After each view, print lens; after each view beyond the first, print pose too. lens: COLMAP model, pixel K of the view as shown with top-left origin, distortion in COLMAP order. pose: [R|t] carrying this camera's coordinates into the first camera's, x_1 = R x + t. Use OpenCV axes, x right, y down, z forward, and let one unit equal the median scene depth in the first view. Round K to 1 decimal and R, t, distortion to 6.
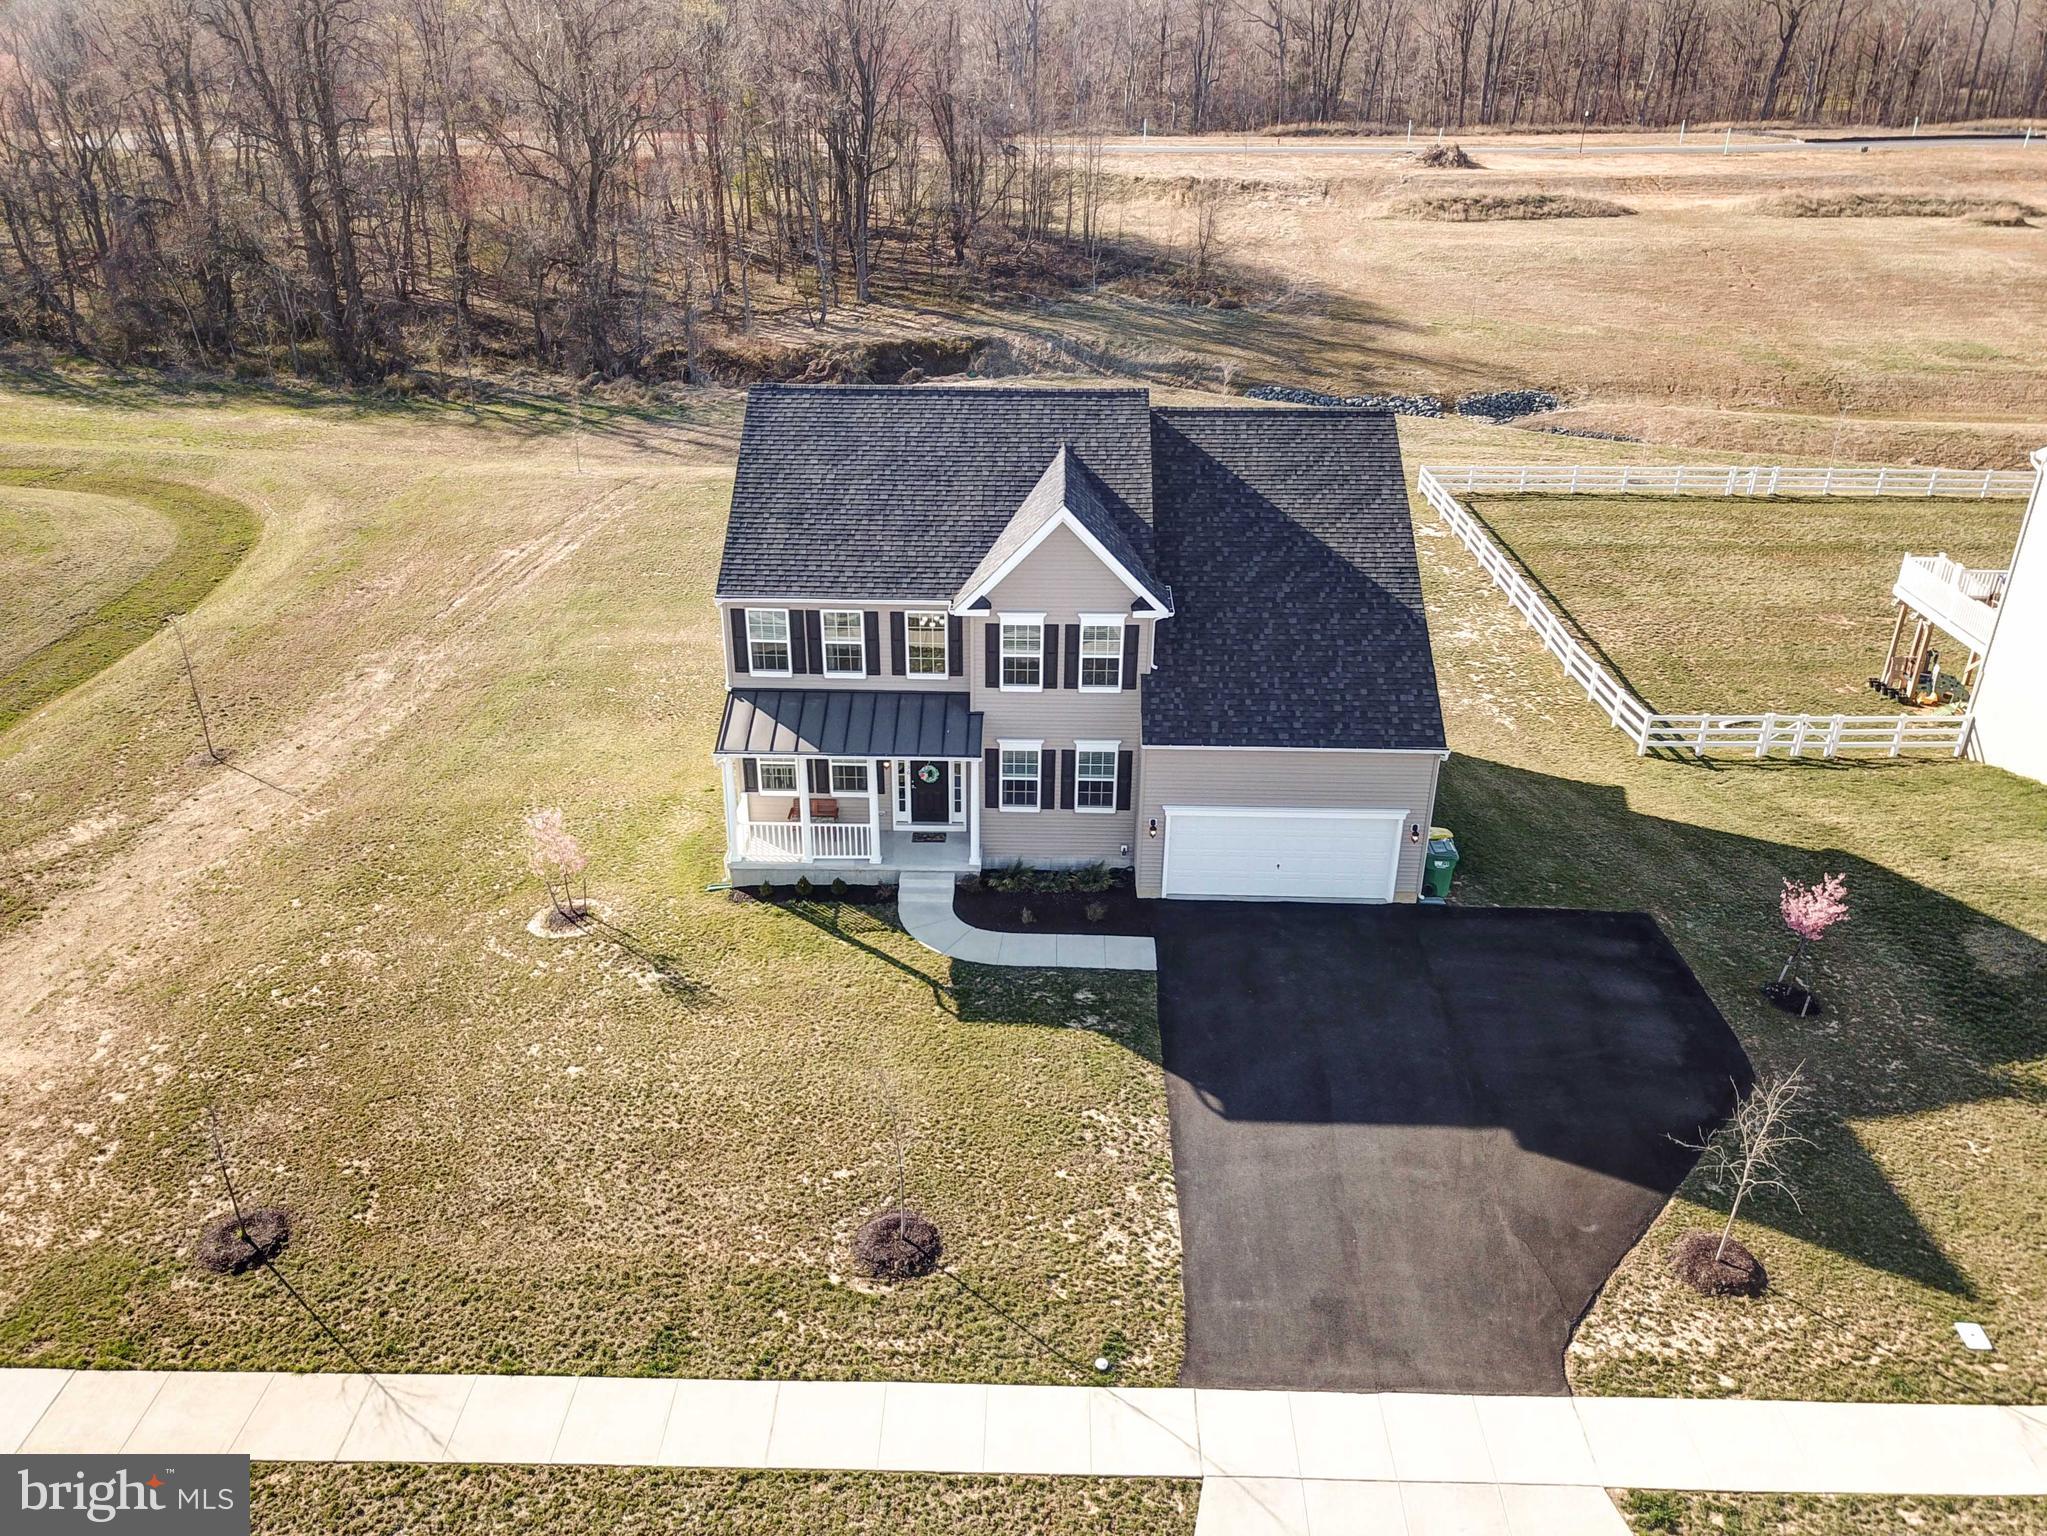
lens RADIAL K [[1550.8, 0, 1012.9], [0, 1550.8, 728.5], [0, 0, 1]] dist [0.013924, -0.003228]
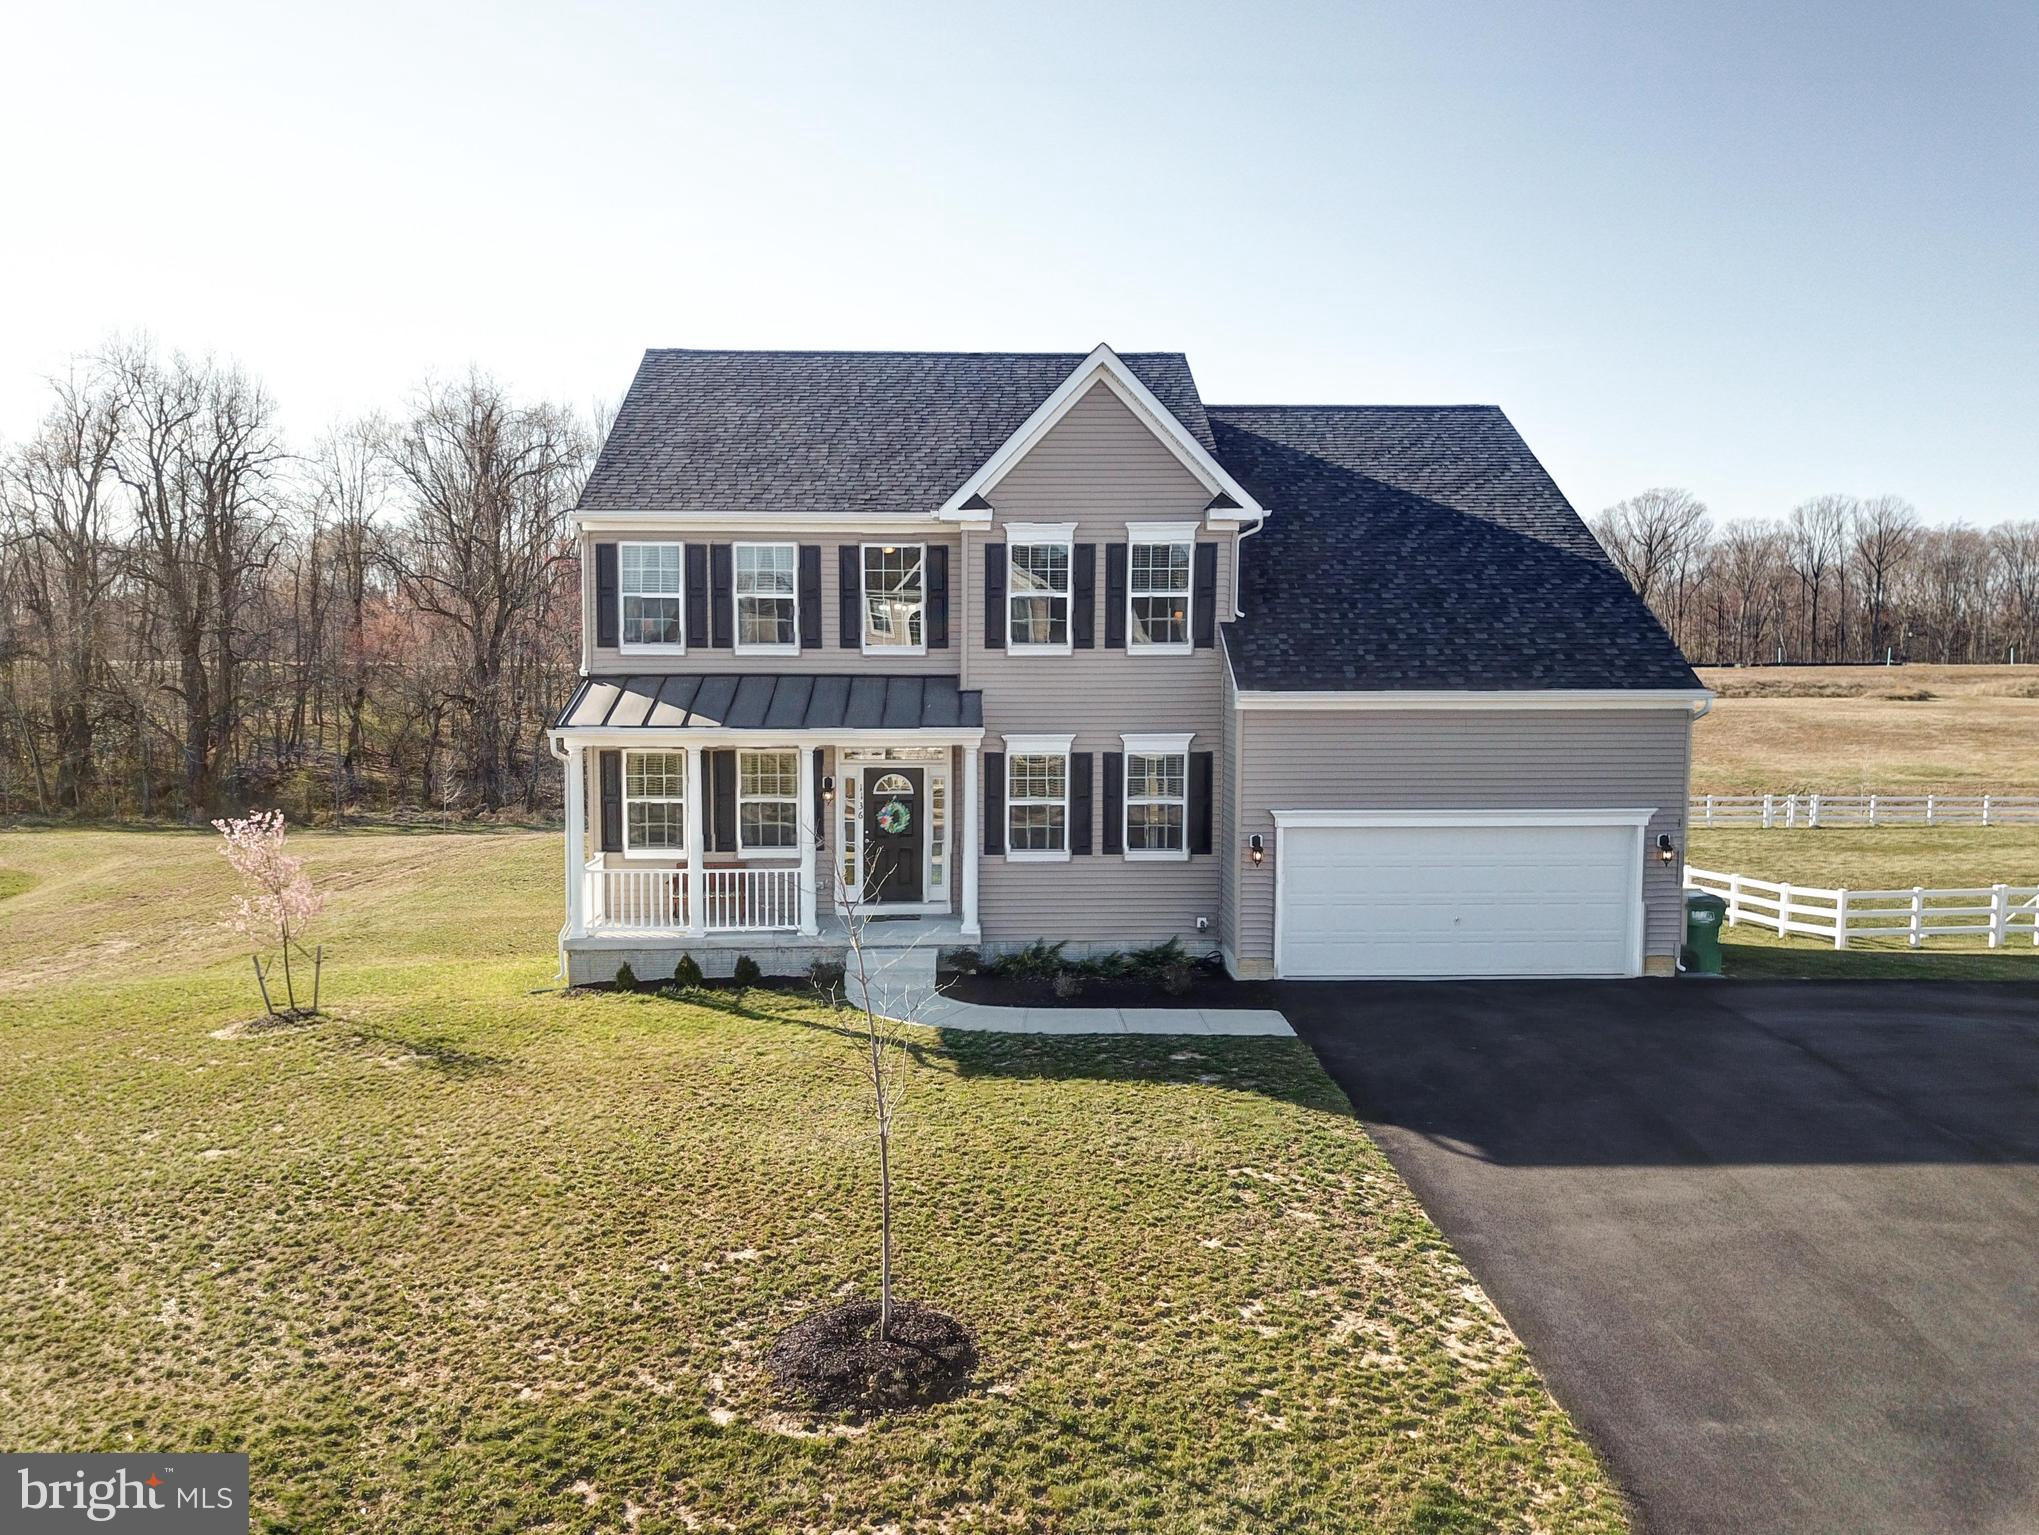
lens RADIAL K [[1561.0, 0, 1019.5], [0, 1561.0, 767.5], [0, 0, 1]] dist [0.011142, 0.003148]
pose [[0.998031, -0.008672, 0.062124, -0.043804], [0.029412, 0.939468, -0.341372, 0.243482], [-0.055403, 0.342527, 0.937873, 0.396144]]
